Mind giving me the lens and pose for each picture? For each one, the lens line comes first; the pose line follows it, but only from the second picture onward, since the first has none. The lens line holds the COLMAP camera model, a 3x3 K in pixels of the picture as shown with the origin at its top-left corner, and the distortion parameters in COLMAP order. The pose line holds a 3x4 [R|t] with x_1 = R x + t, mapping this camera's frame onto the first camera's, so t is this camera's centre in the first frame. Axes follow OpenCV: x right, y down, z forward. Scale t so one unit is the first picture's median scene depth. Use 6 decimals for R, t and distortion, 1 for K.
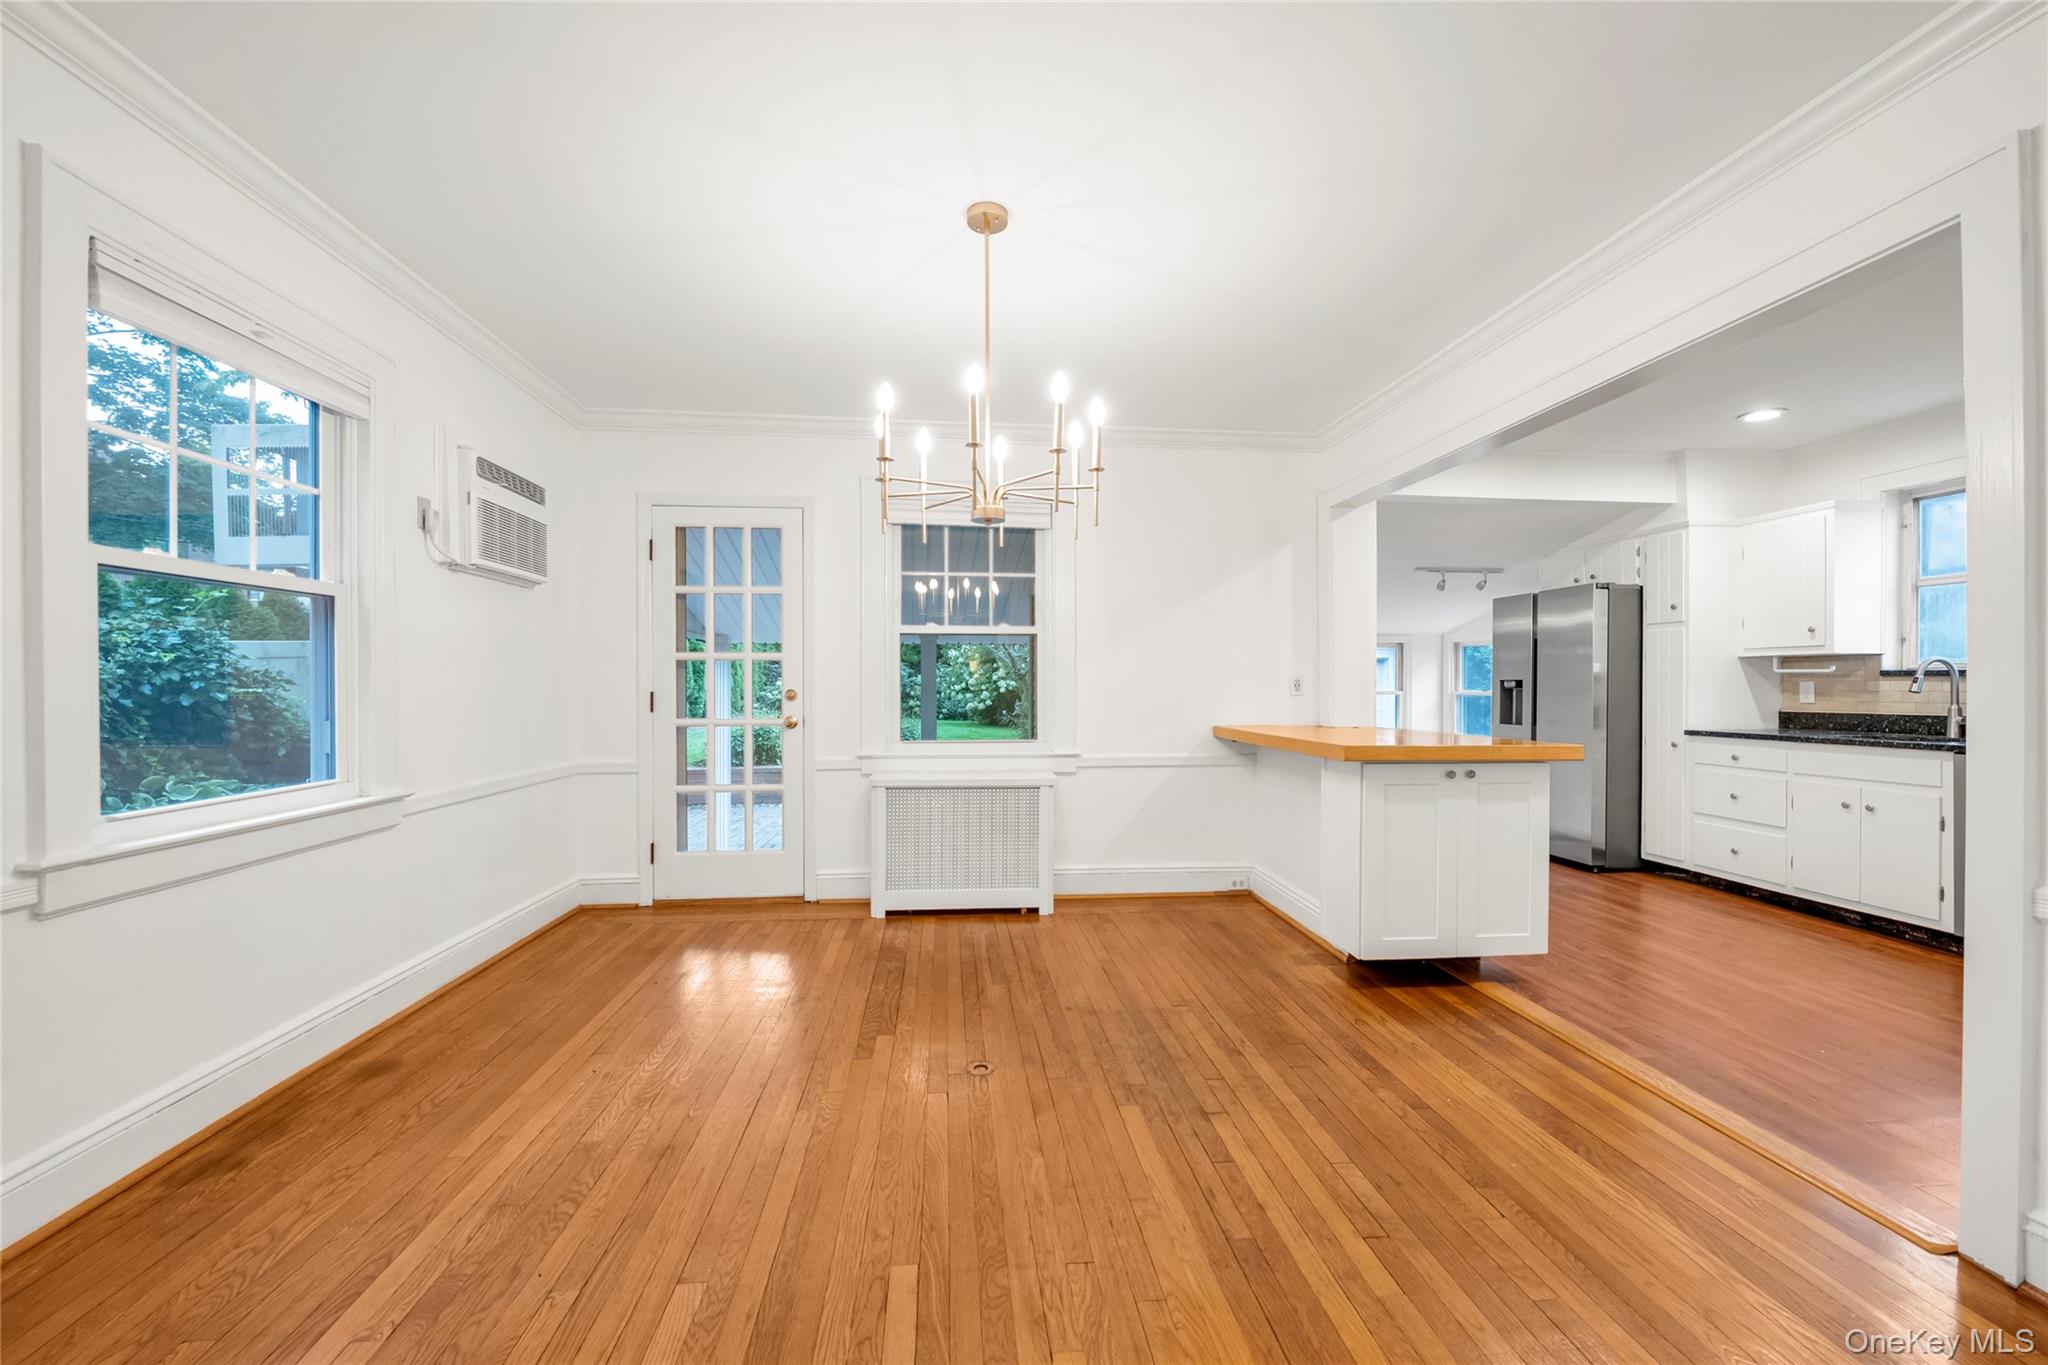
lens RADIAL K [[827.5, 0, 1023.4], [0, 827.5, 688.3], [0, 0, 1]] dist [-0.009792, -0.000705]
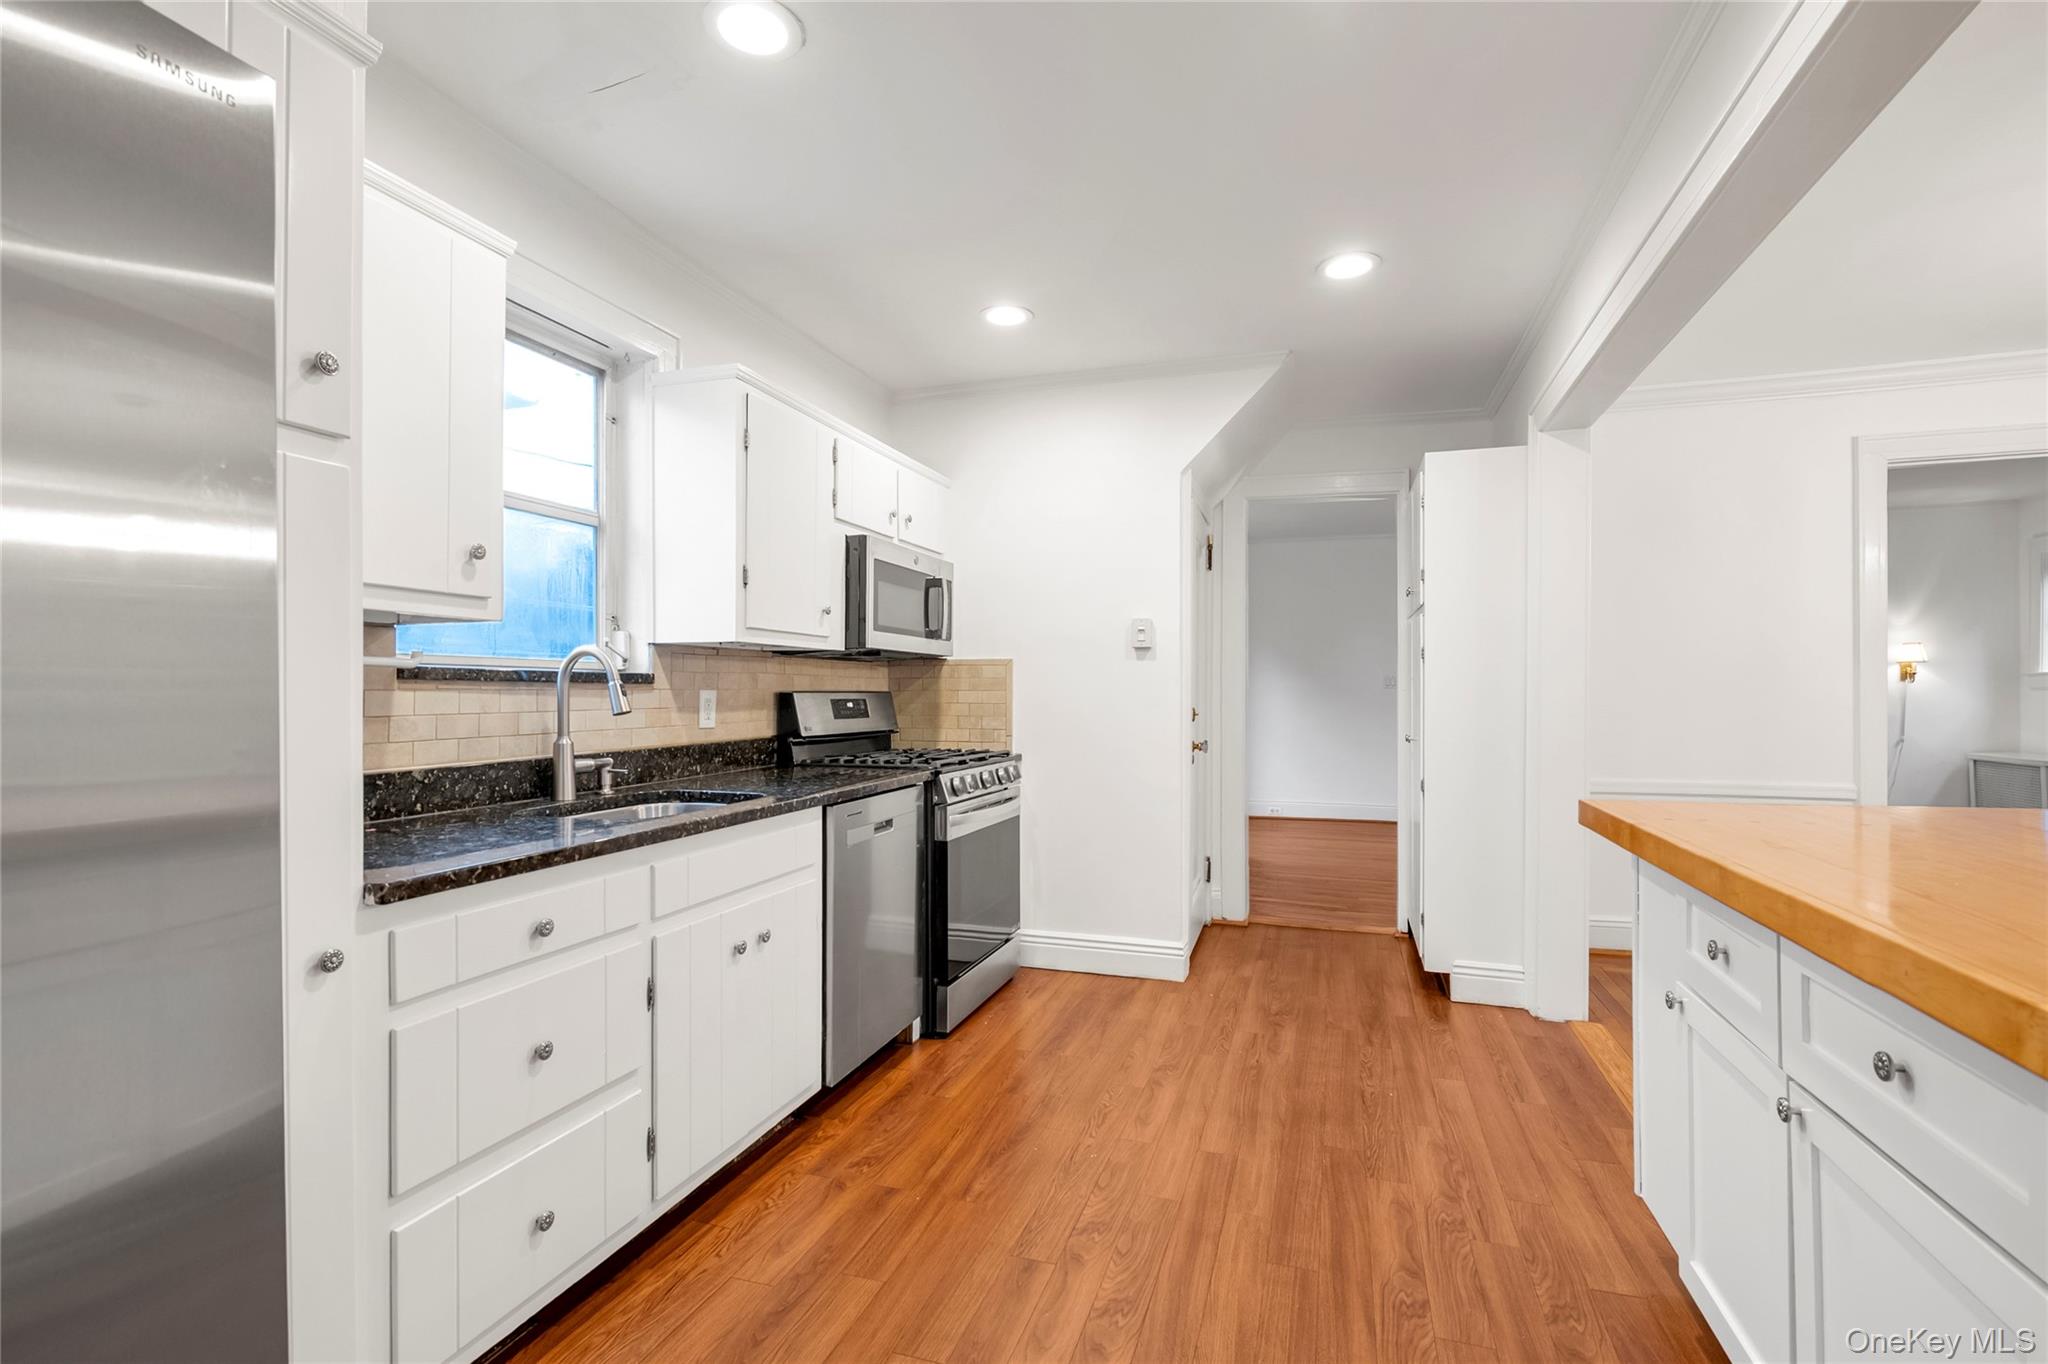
lens RADIAL K [[931.6, 0, 1028.9], [0, 931.6, 693.7], [0, 0, 1]] dist [-0.003860, -0.000449]
pose [[-0.914731, 0.005341, 0.404028, 0.527988], [0.006977, 0.999972, 0.002578, -0.006259], [-0.404003, 0.005177, -0.914743, 1.208660]]
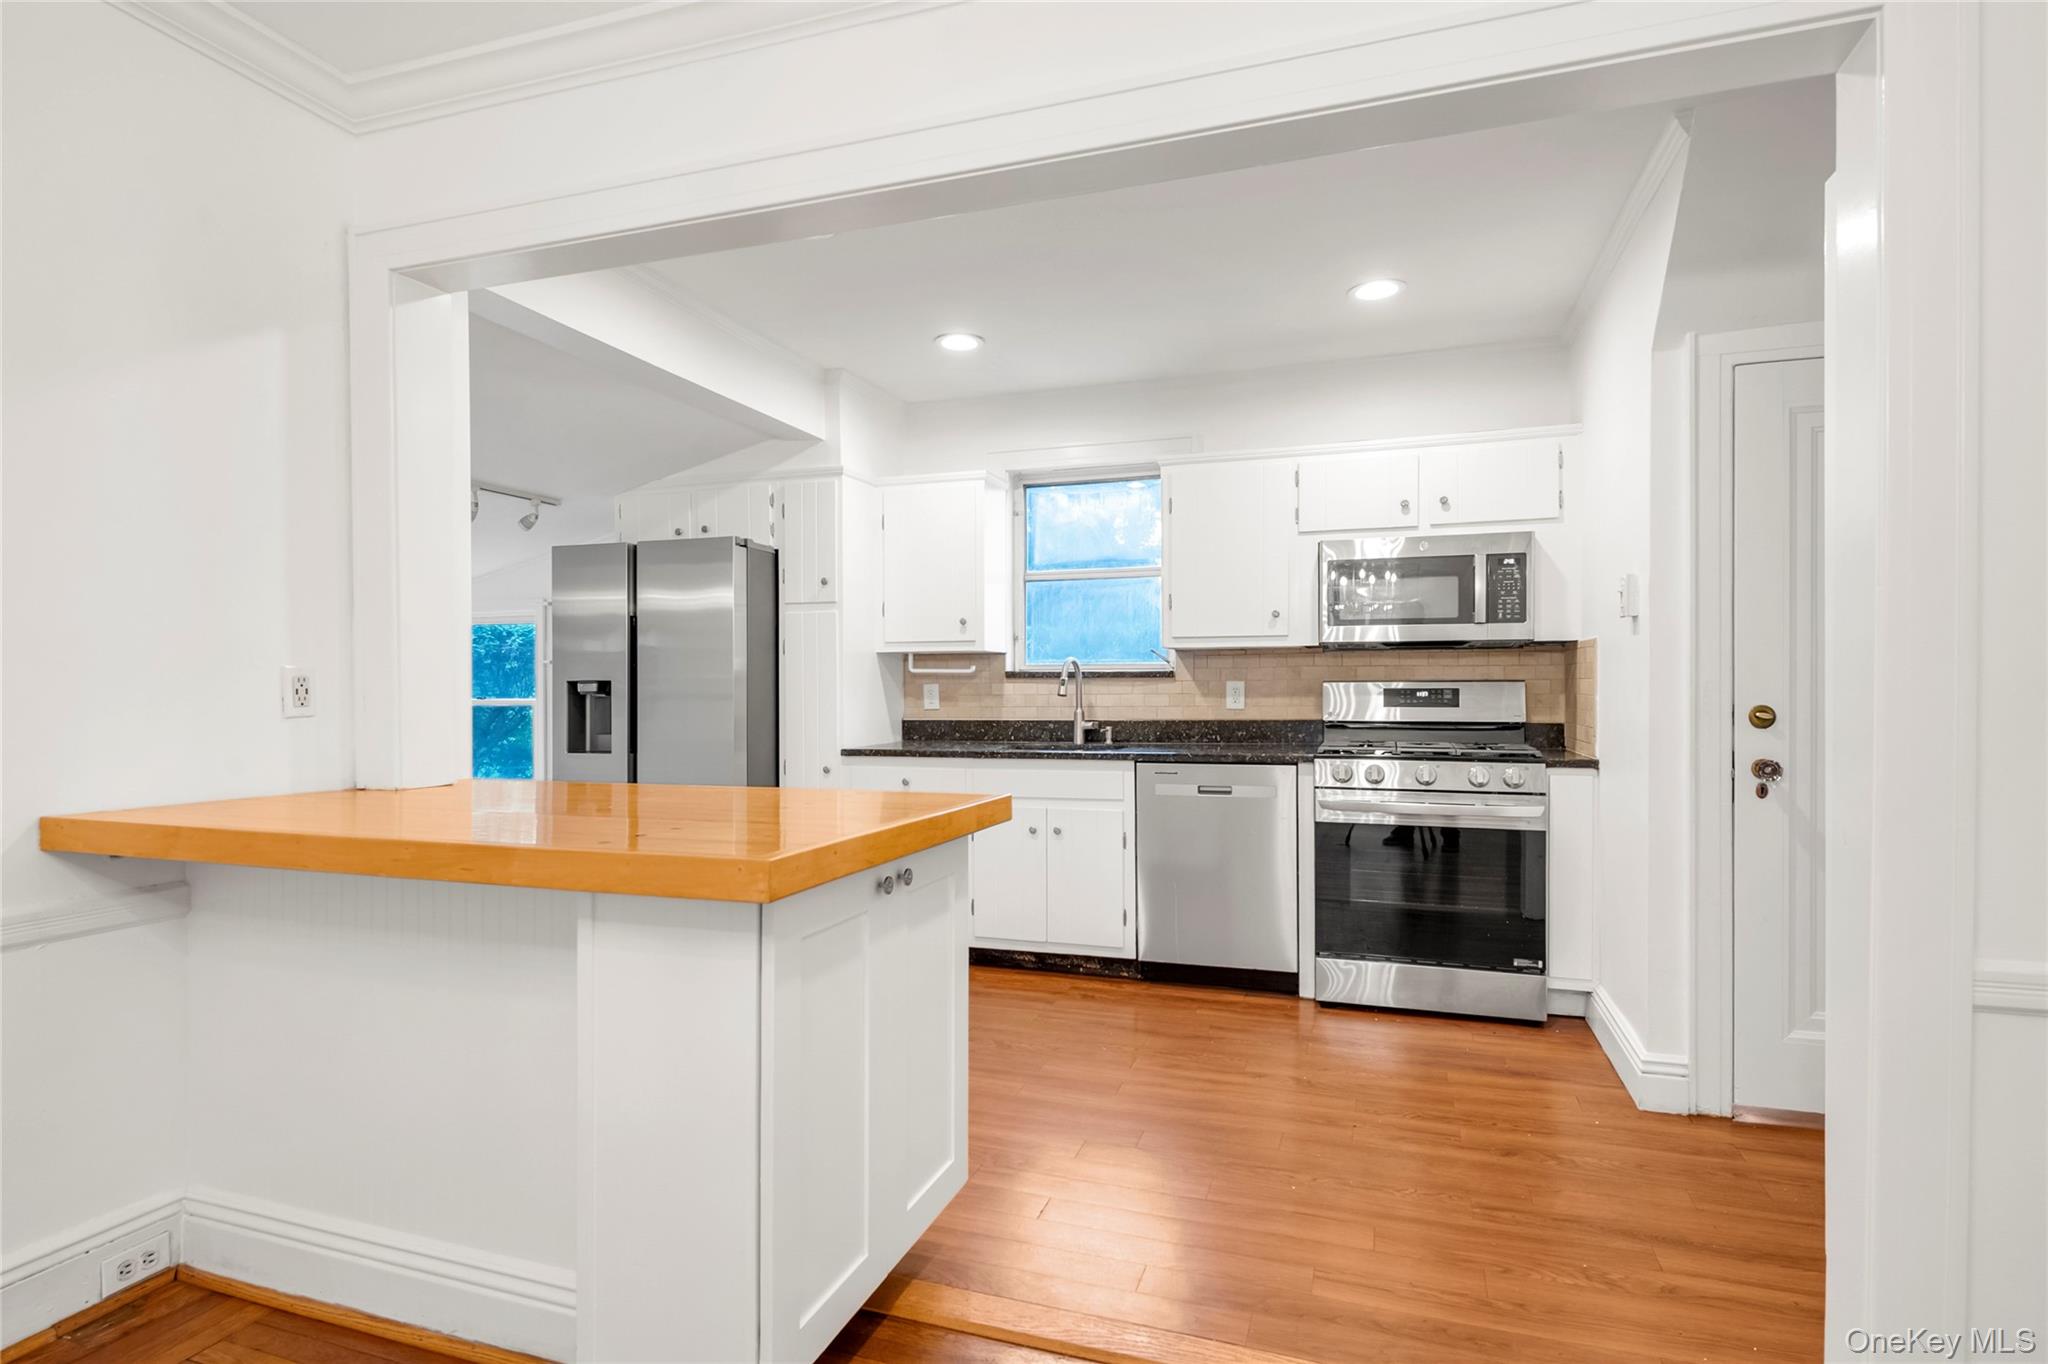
lens RADIAL K [[1048.4, 0, 1025.4], [0, 1048.4, 692.0], [0, 0, 1]] dist [-0.000181, -0.000812]
pose [[0.410190, -0.005419, 0.911984, 0.013707], [0.006463, 0.999975, 0.003035, -0.002607], [-0.911977, 0.004649, 0.410215, 0.474840]]
